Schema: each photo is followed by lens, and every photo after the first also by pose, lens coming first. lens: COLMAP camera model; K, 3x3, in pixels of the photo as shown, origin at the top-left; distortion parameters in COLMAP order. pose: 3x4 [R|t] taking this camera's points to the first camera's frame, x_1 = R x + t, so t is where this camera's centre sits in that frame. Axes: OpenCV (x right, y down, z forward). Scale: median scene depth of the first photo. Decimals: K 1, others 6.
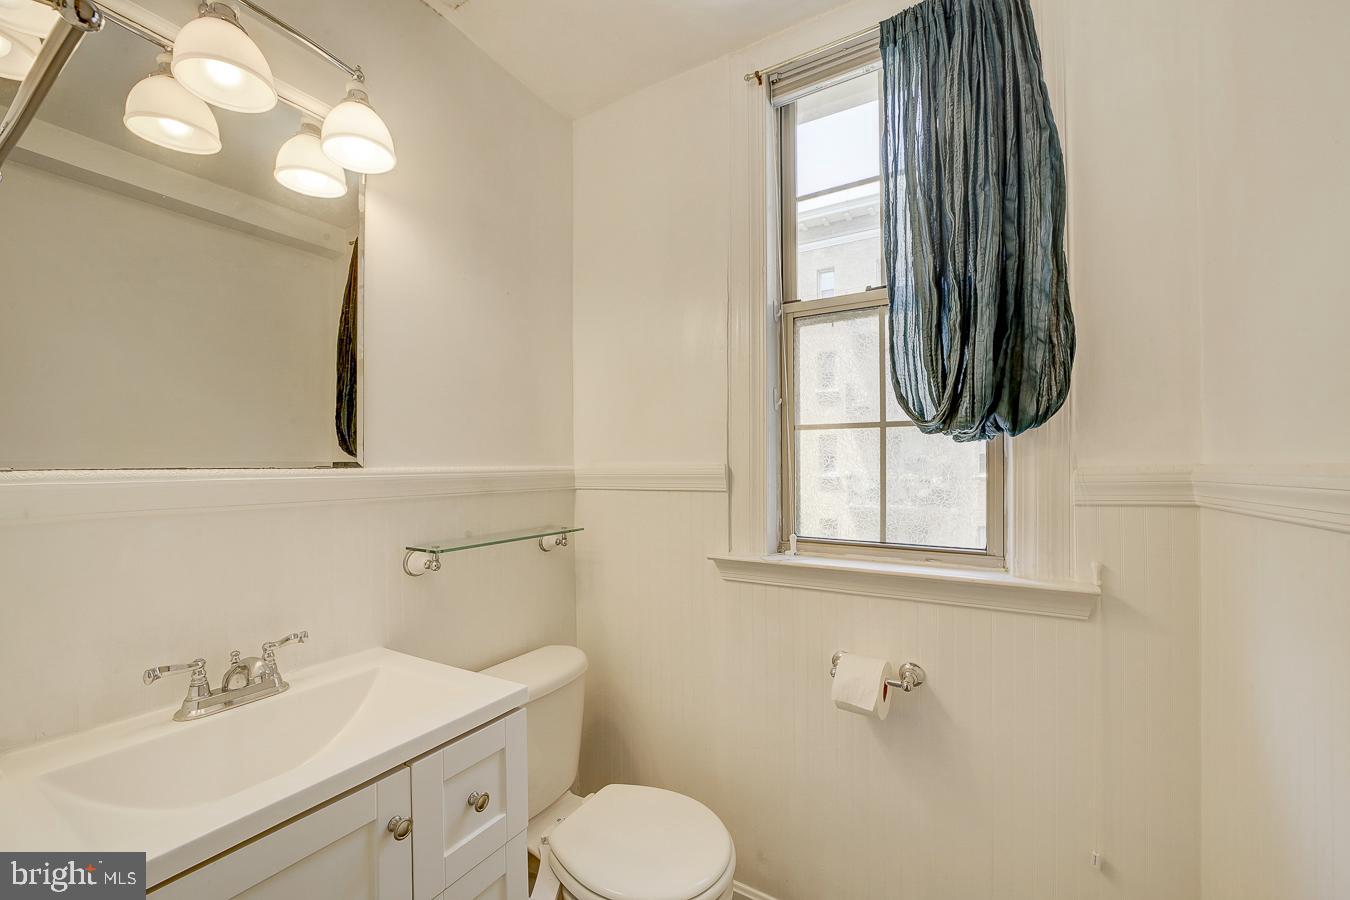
lens RADIAL K [[530.6, 0, 682.9], [0, 530.6, 456.9], [0, 0, 1]] dist [-0.038722, 0.010286]
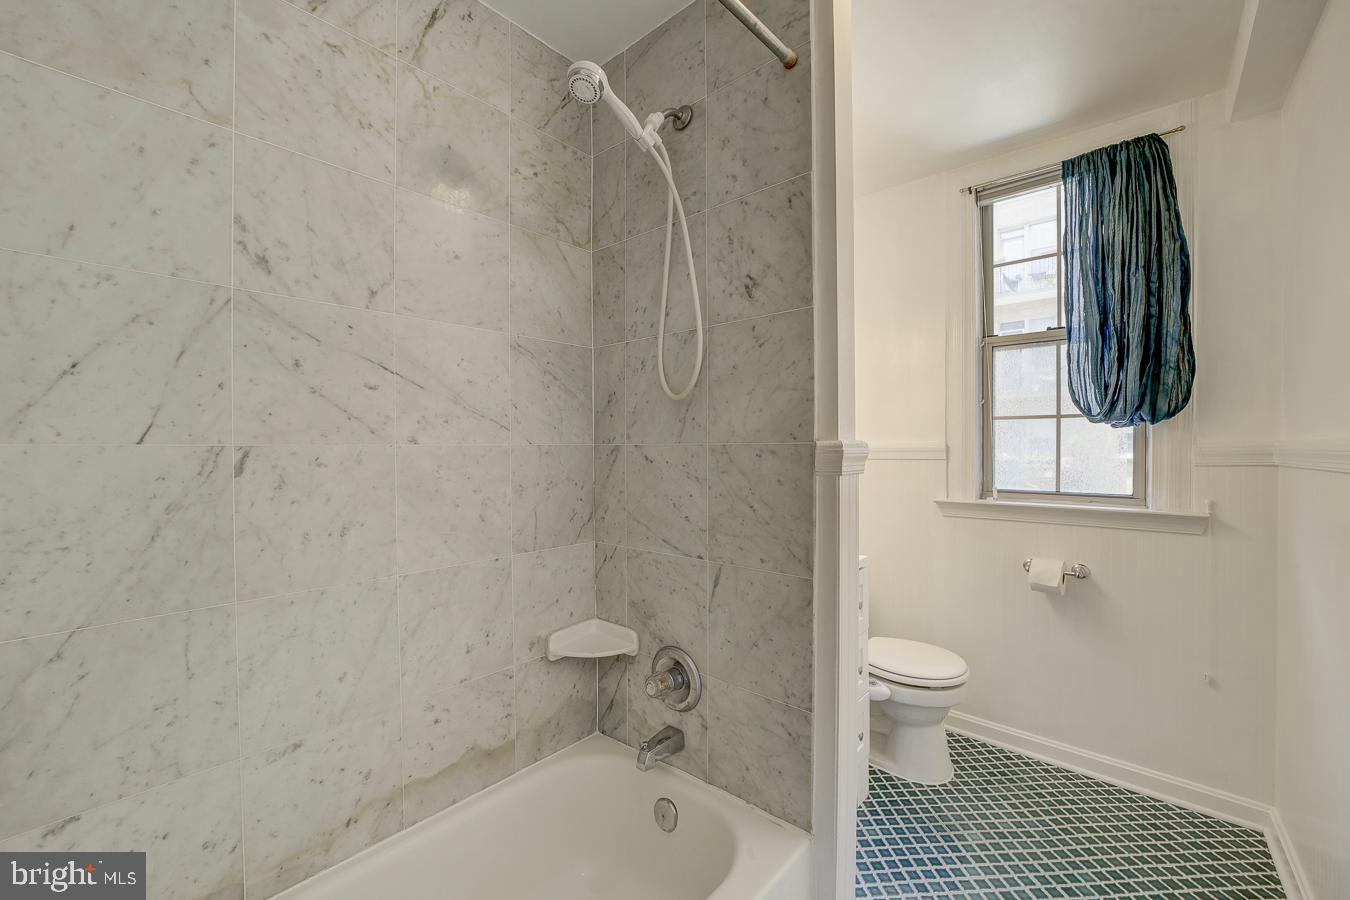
lens RADIAL K [[528.8, 0, 675.0], [0, 528.8, 450.0], [0, 0, 1]] dist [-0.031296, 0.006058]
pose [[0.980280, 0.000647, -0.197611, -0.525068], [0.003599, 0.999770, 0.021127, 0.001487], [0.197579, -0.021422, 0.980053, -0.900087]]
